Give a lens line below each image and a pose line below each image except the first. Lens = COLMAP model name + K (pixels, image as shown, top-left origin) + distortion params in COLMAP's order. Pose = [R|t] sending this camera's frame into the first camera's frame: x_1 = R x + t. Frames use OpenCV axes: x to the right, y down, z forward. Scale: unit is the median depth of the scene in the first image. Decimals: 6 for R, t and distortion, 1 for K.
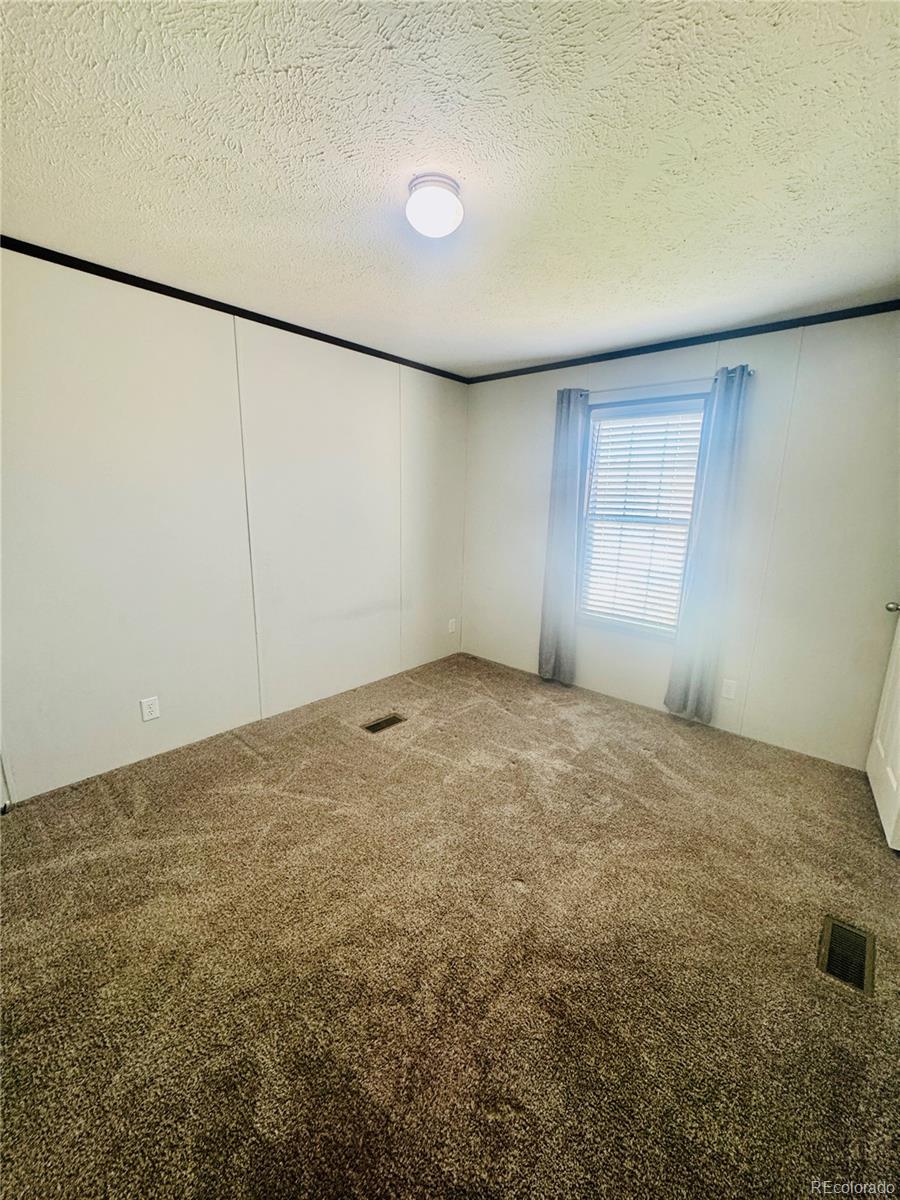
lens RADIAL K [[486.4, 0, 448.9], [0, 486.4, 608.5], [0, 0, 1]] dist [-0.000770, 0.000307]
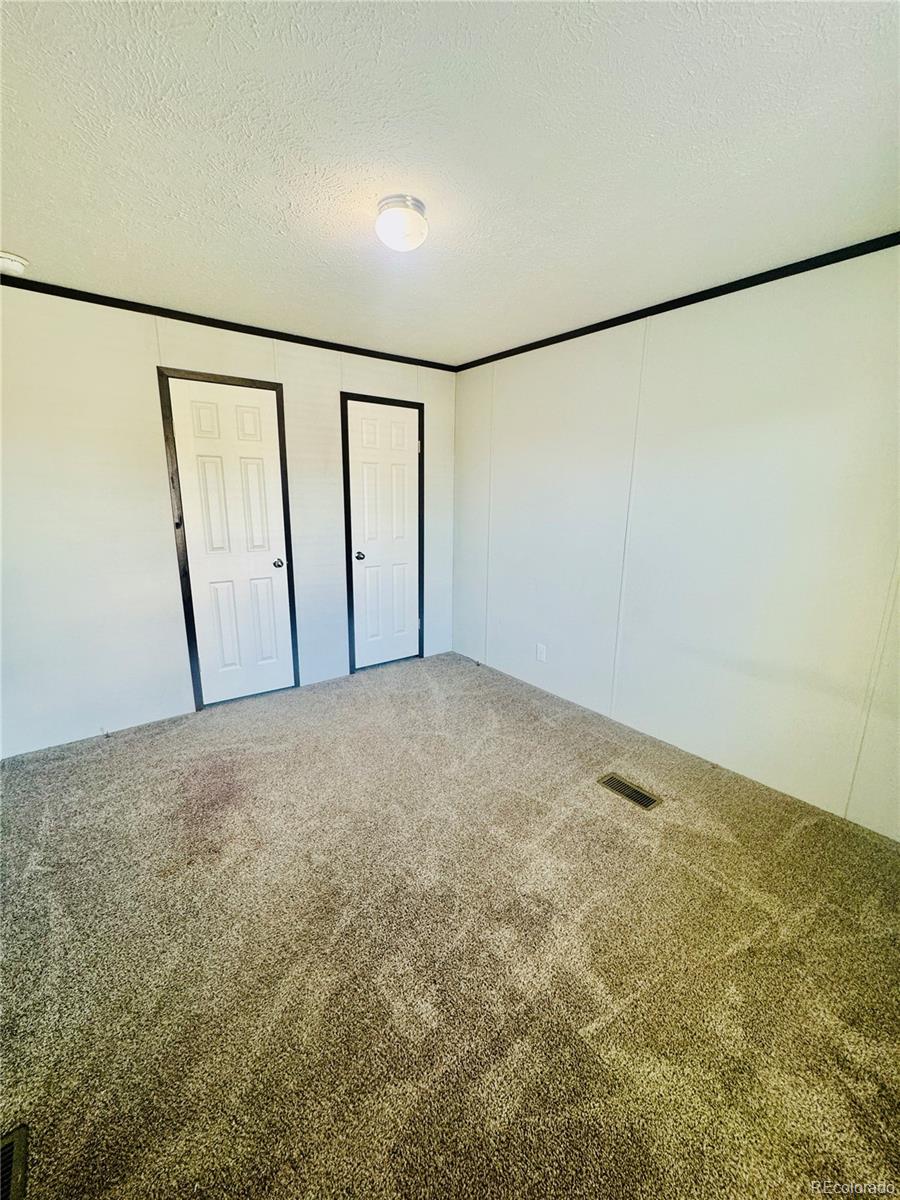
lens RADIAL K [[486.4, 0, 450.7], [0, 486.4, 600.1], [0, 0, 1]] dist [-0.000770, 0.000307]
pose [[-0.206247, 0.185218, -0.960810, 0.589997], [-0.224860, 0.946672, 0.230761, -0.158231], [0.952313, 0.263641, -0.153600, 0.748689]]
